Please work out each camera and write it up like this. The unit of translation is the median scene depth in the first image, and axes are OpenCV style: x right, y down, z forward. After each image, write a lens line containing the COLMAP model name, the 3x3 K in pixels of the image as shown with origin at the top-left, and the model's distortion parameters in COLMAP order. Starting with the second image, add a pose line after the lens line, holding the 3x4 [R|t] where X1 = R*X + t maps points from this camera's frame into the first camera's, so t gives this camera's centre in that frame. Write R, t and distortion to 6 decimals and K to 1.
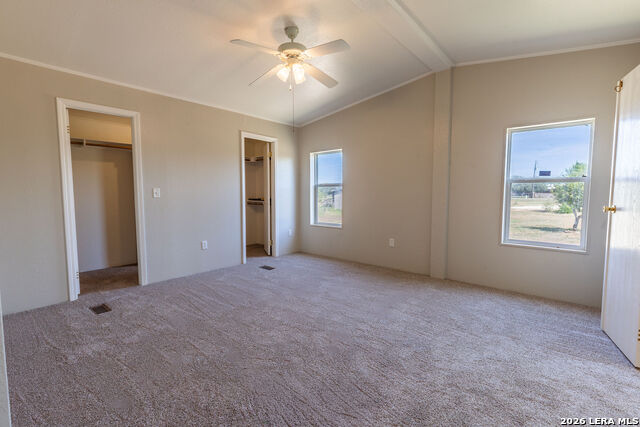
lens RADIAL K [[285.7, 0, 321.8], [0, 285.7, 213.4], [0, 0, 1]] dist [0.001762, 0.000063]
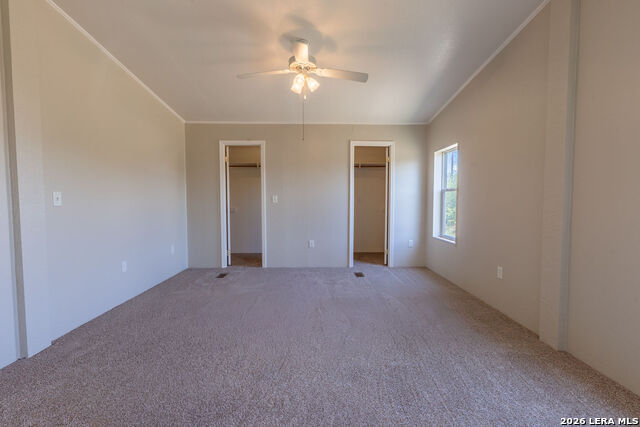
lens RADIAL K [[285.7, 0, 321.8], [0, 285.7, 213.4], [0, 0, 1]] dist [0.001762, 0.000063]
pose [[0.680462, 0.034465, -0.731972, 0.422122], [-0.052029, 0.998645, -0.001346, -0.013259], [0.730934, 0.039000, 0.681333, 0.212750]]
